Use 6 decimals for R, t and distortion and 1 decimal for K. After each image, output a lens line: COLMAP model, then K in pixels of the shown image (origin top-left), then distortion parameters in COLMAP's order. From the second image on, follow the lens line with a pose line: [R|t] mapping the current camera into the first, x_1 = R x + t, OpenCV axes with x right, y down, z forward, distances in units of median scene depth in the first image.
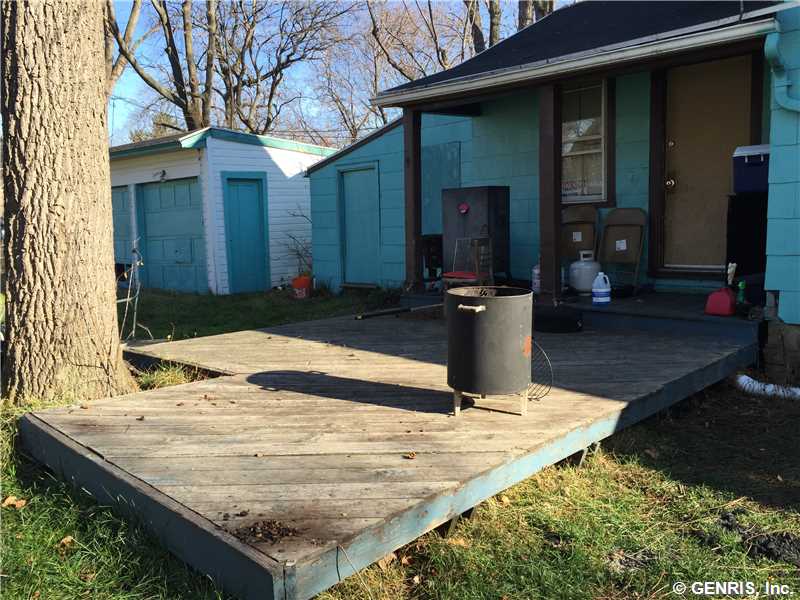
lens RADIAL K [[682.8, 0, 399.8], [0, 682.8, 299.8], [0, 0, 1]] dist [0.041573, -0.000426]
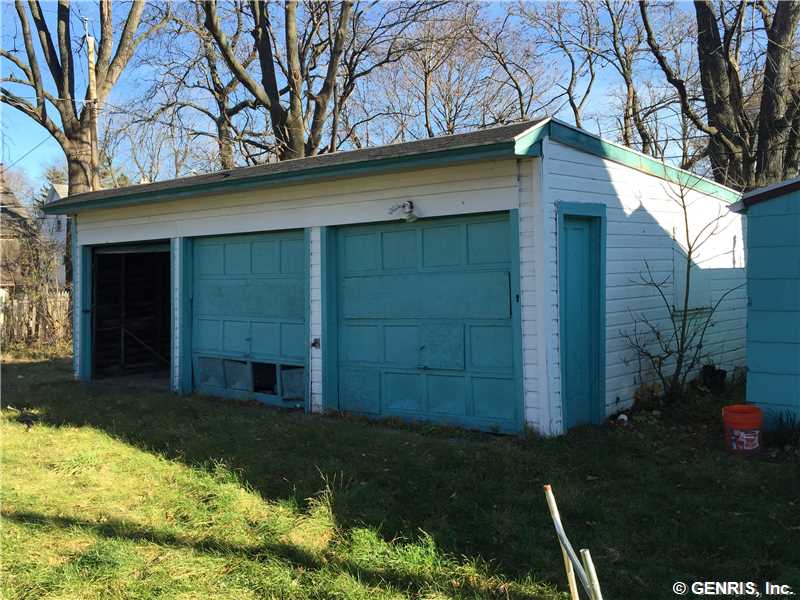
lens RADIAL K [[810.8, 0, 399.8], [0, 810.8, 298.4], [0, 0, 1]] dist [0.012775, 0.000000]
pose [[0.997703, 0.008503, 0.067211, -0.395823], [-0.002252, 0.995706, -0.092547, -0.051182], [-0.067709, 0.092183, 0.993437, 0.366962]]
